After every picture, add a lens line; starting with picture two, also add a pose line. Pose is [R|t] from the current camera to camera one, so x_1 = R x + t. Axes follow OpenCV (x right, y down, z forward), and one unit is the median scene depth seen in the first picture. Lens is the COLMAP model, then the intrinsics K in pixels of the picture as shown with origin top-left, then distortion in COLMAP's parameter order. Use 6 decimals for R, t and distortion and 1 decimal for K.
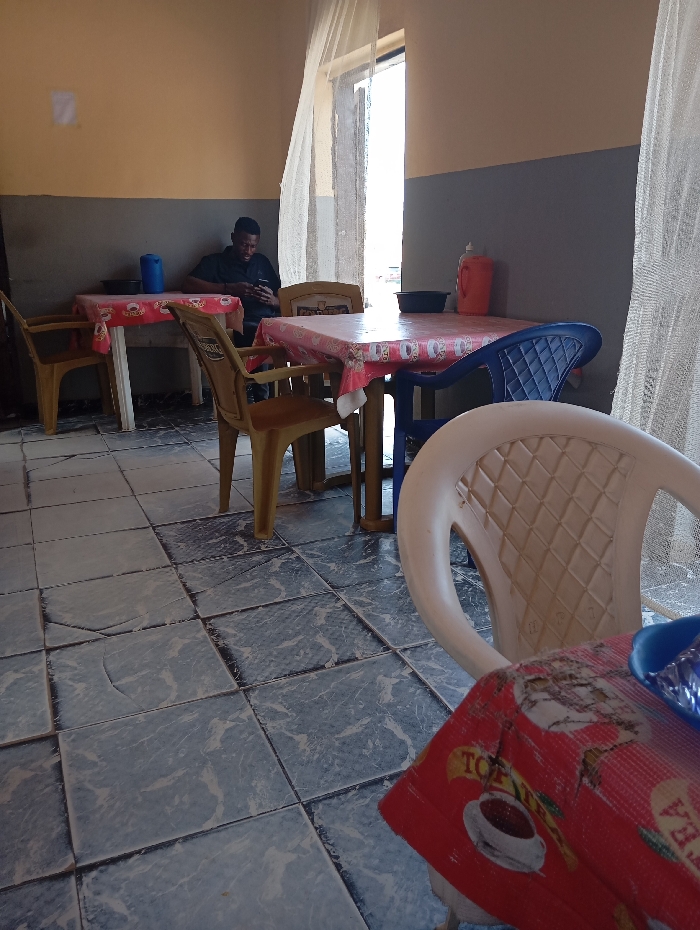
lens RADIAL K [[757.5, 0, 354.4], [0, 757.5, 461.5], [0, 0, 1]] dist [0.082655, -0.169240]
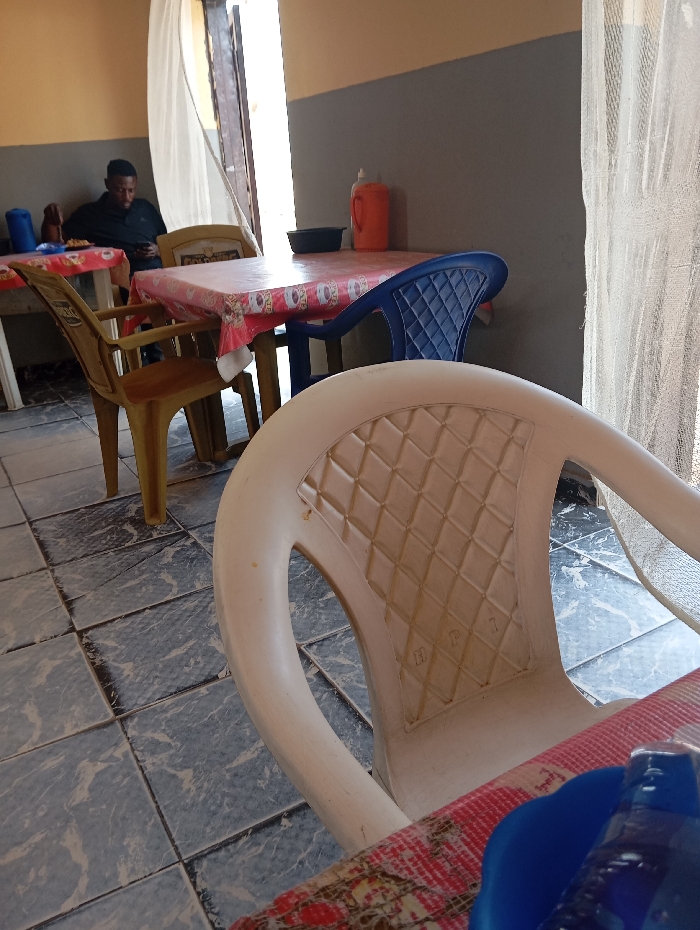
lens RADIAL K [[757.5, 0, 354.4], [0, 757.5, 461.5], [0, 0, 1]] dist [0.082655, -0.169240]
pose [[0.992737, -0.096177, 0.072267, 0.080154], [0.090564, 0.992885, 0.077309, -0.028236], [-0.079188, -0.070202, 0.994385, 0.150190]]
